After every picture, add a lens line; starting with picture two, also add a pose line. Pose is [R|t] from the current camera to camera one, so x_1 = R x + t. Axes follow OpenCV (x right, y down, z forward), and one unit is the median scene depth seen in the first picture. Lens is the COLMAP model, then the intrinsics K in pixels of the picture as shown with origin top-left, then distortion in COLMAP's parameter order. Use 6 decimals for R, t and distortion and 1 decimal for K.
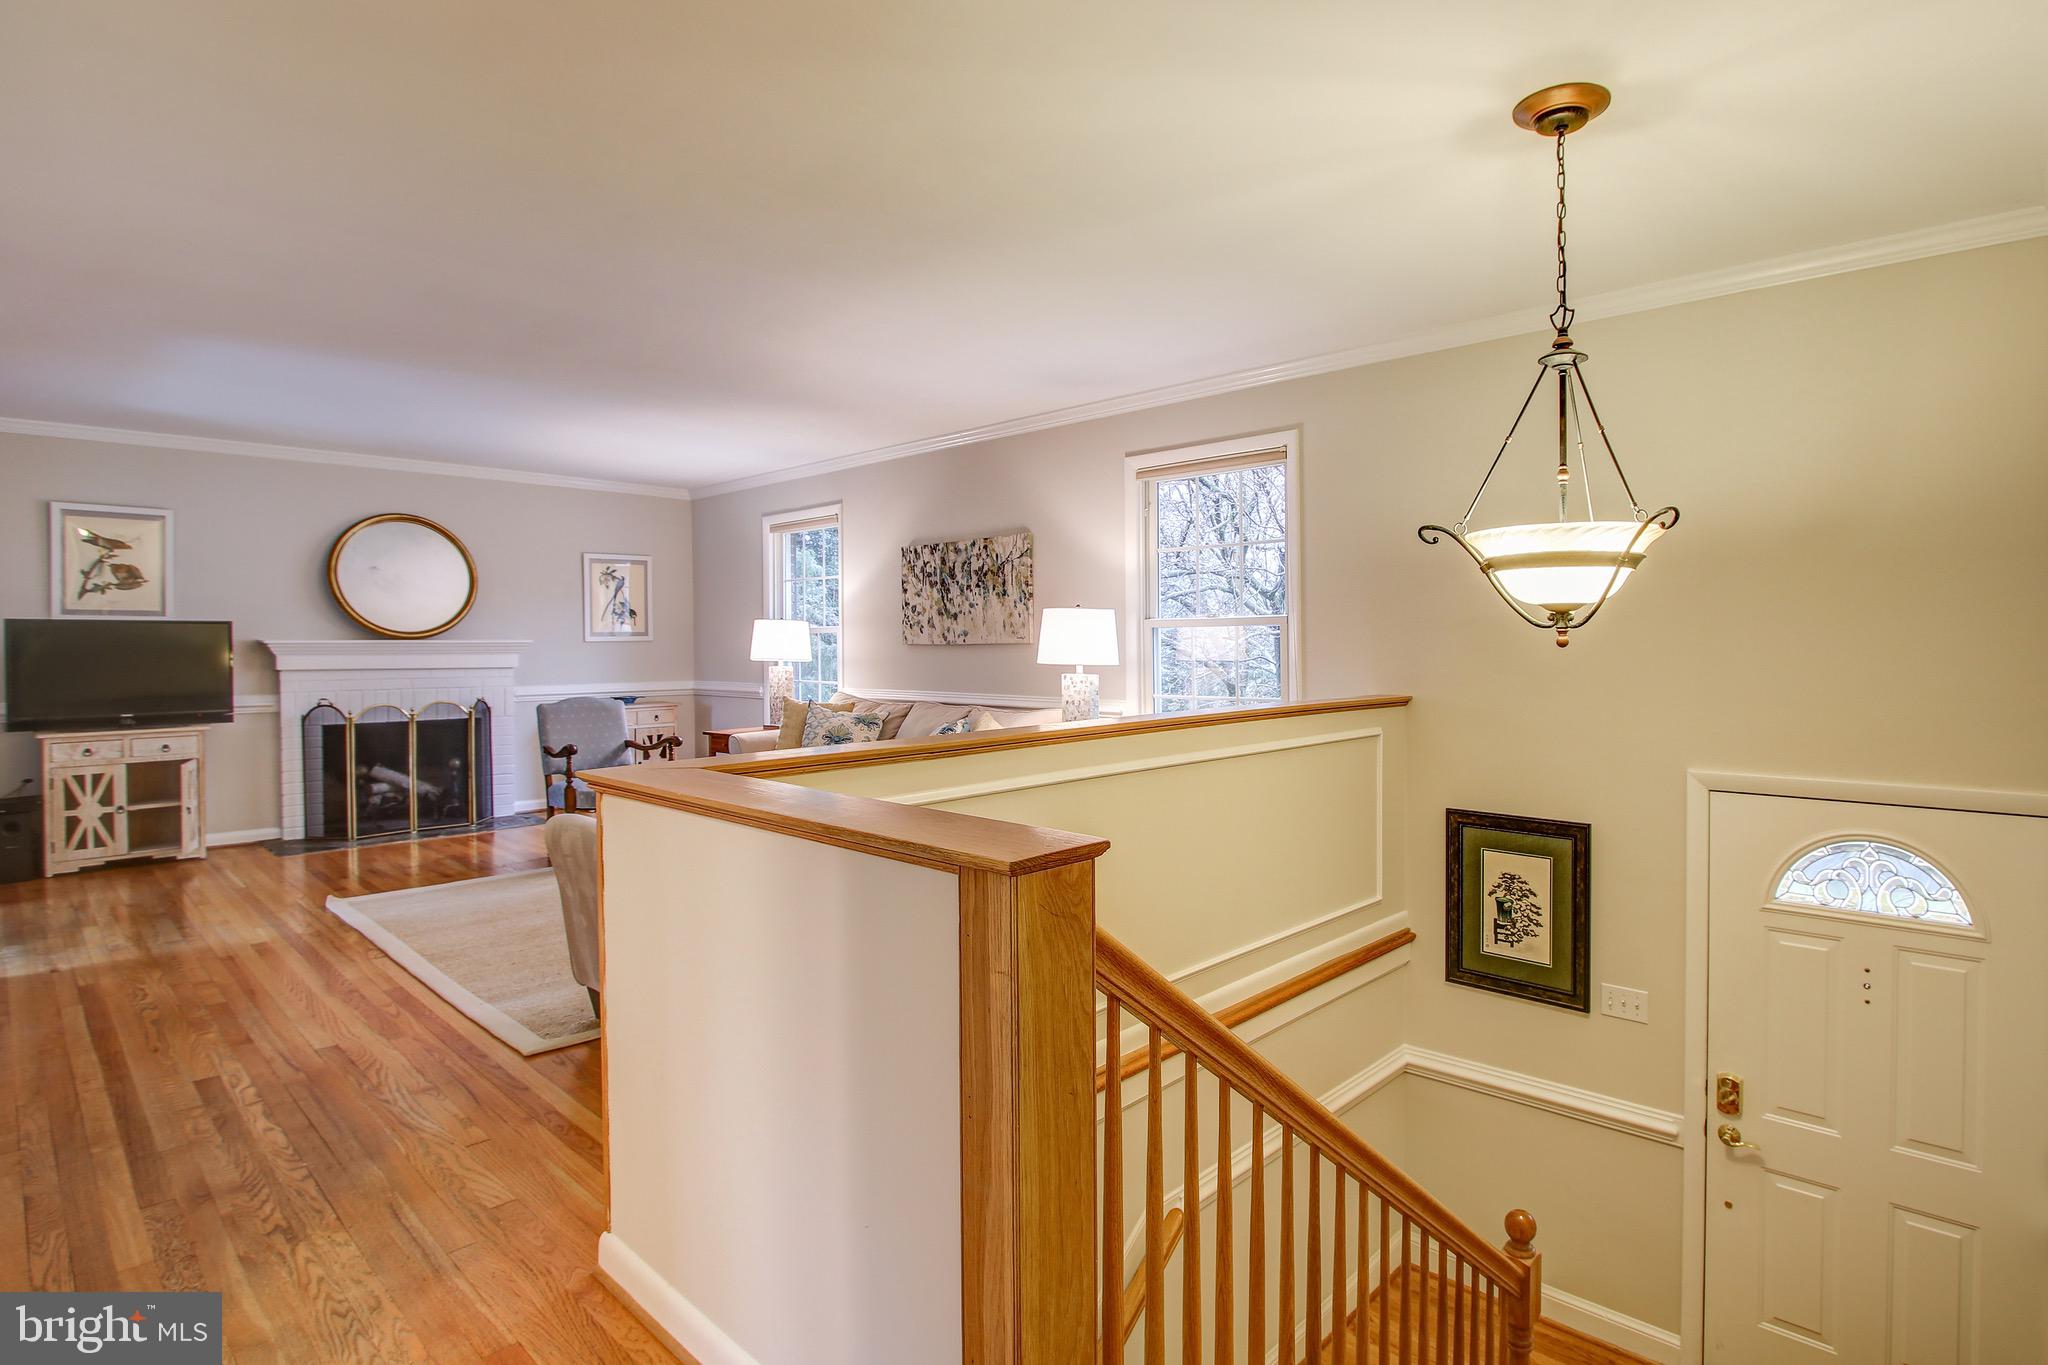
lens RADIAL K [[1017.2, 0, 1094.9], [0, 1017.2, 653.6], [0, 0, 1]] dist [-0.007441, 0.000040]
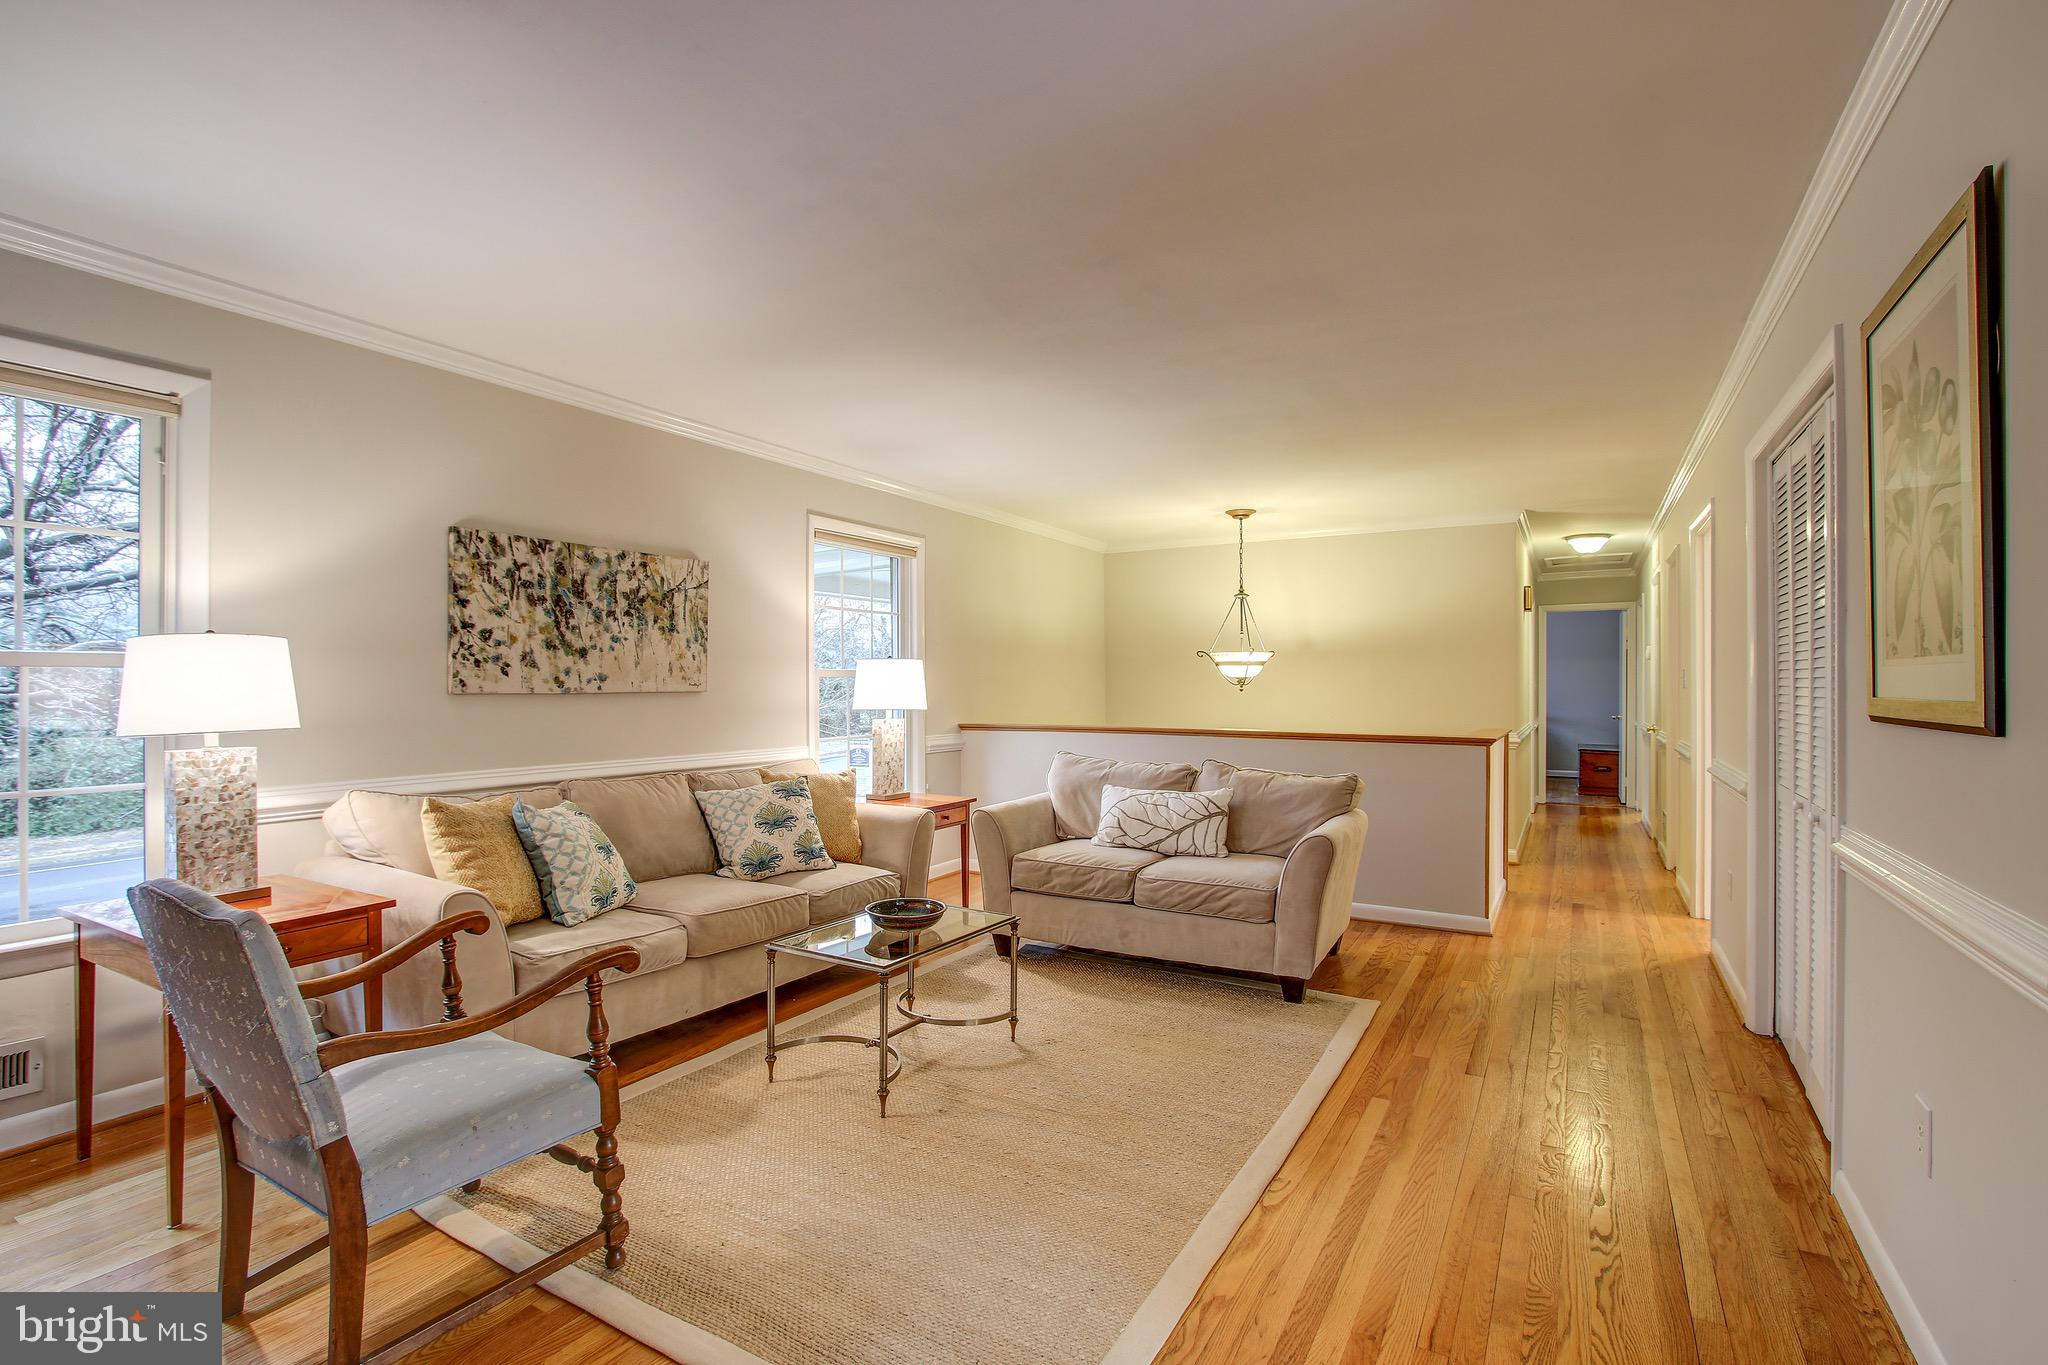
lens RADIAL K [[943.5, 0, 1016.2], [0, 943.5, 682.5], [0, 0, 1]] dist [-0.021424, 0.003765]
pose [[-0.193276, 0.007645, 0.981115, -0.821168], [0.010411, 0.999929, -0.005741, -0.009422], [-0.981089, 0.009104, -0.193341, 0.834421]]
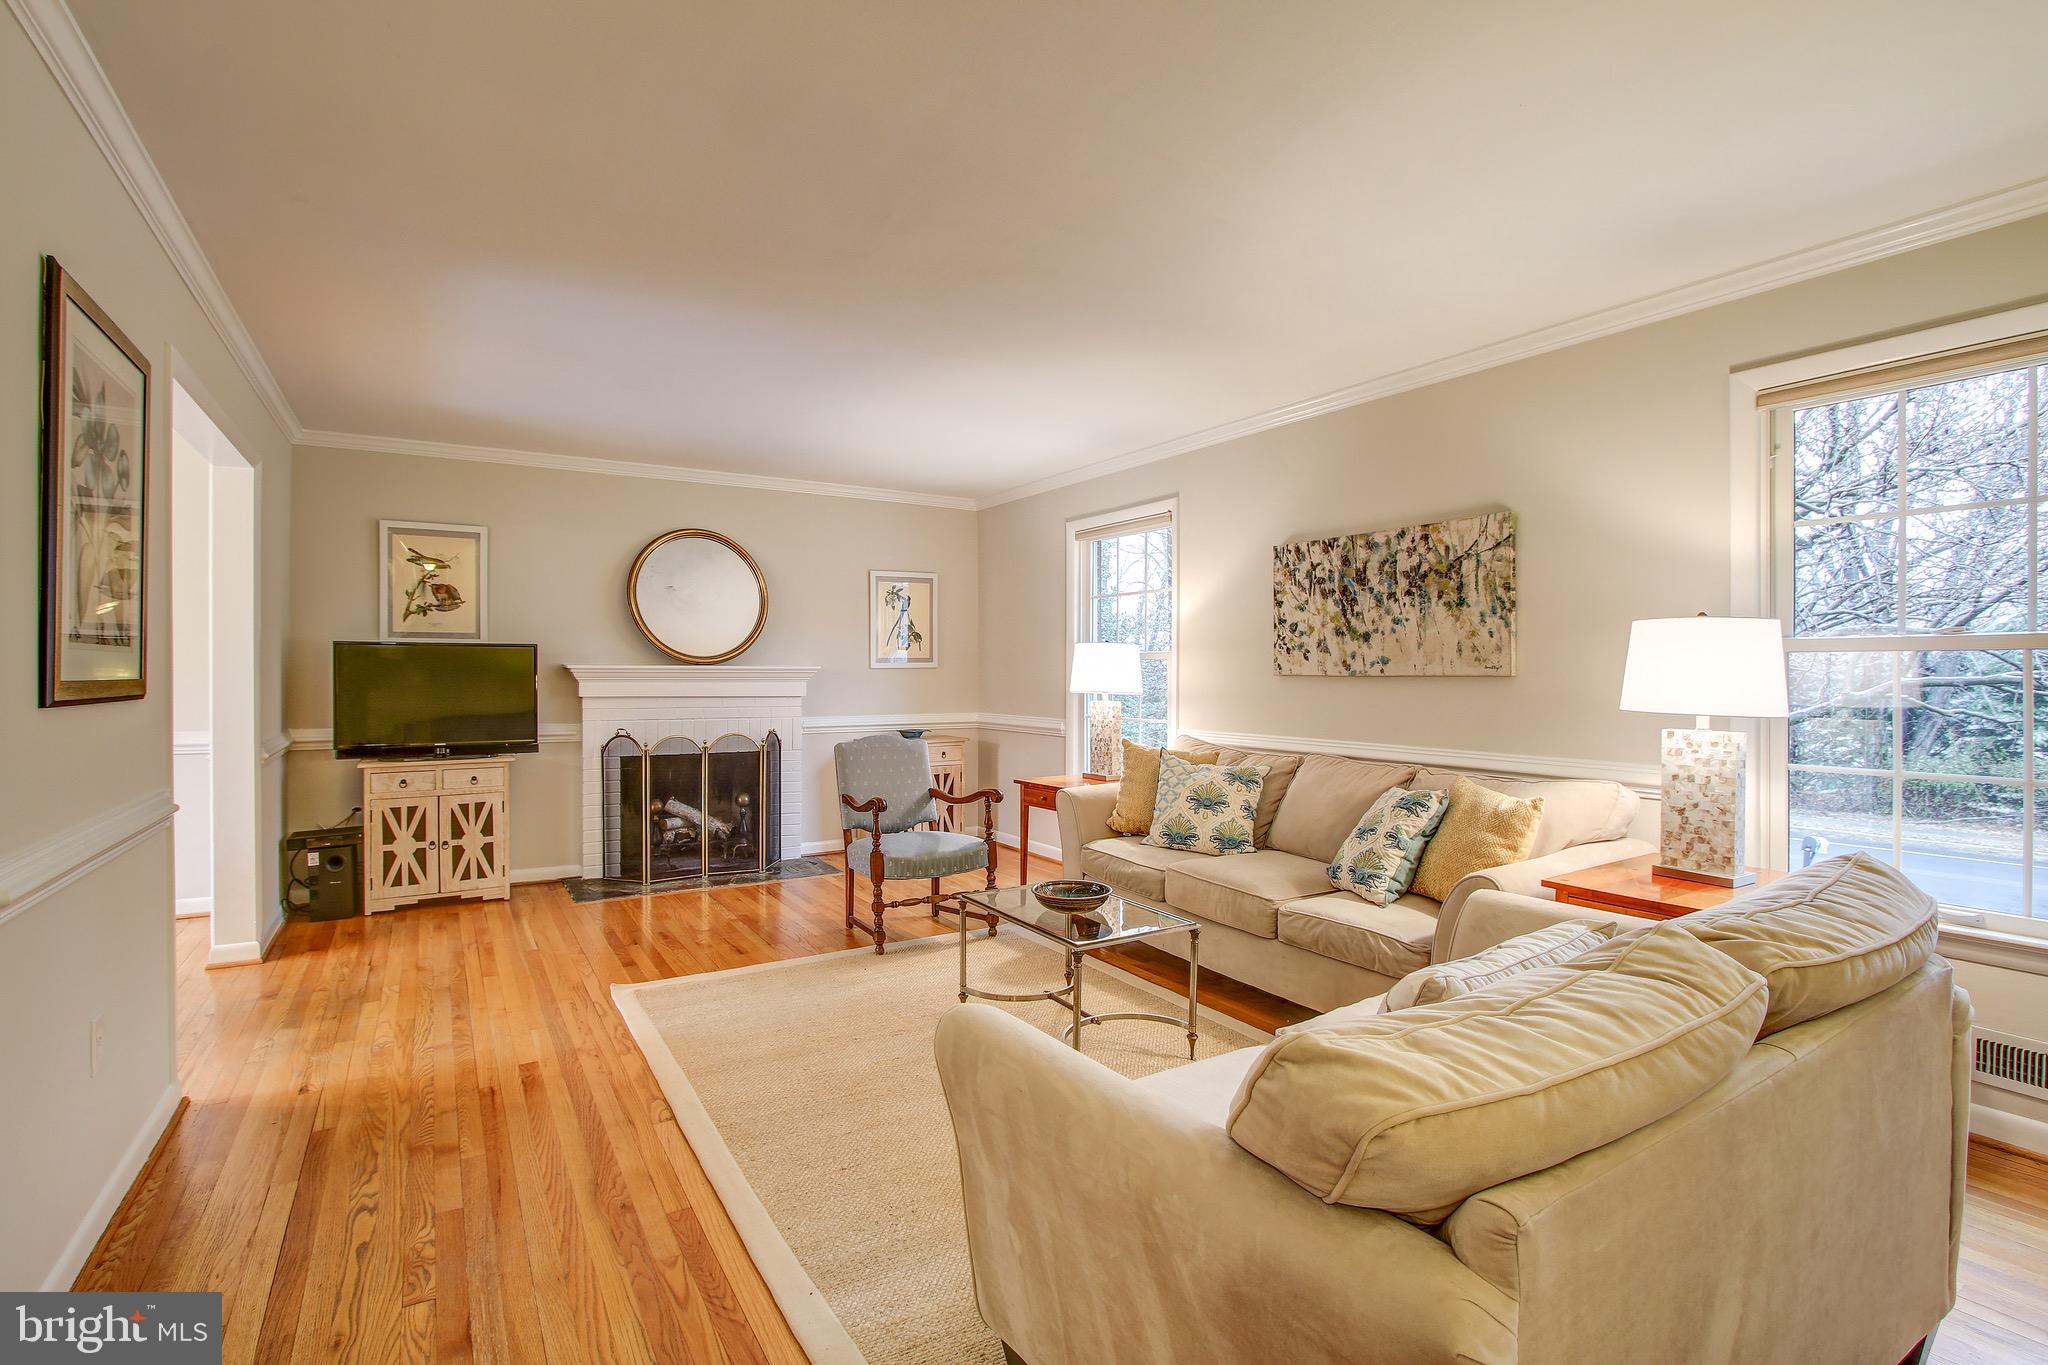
lens RADIAL K [[943.5, 0, 996.2], [0, 943.5, 671.5], [0, 0, 1]] dist [-0.021424, 0.003765]
pose [[0.958208, 0.007396, -0.285978, -0.197725], [-0.009975, 0.999922, -0.007562, -0.004397], [0.285900, 0.010098, 0.958206, 0.287742]]
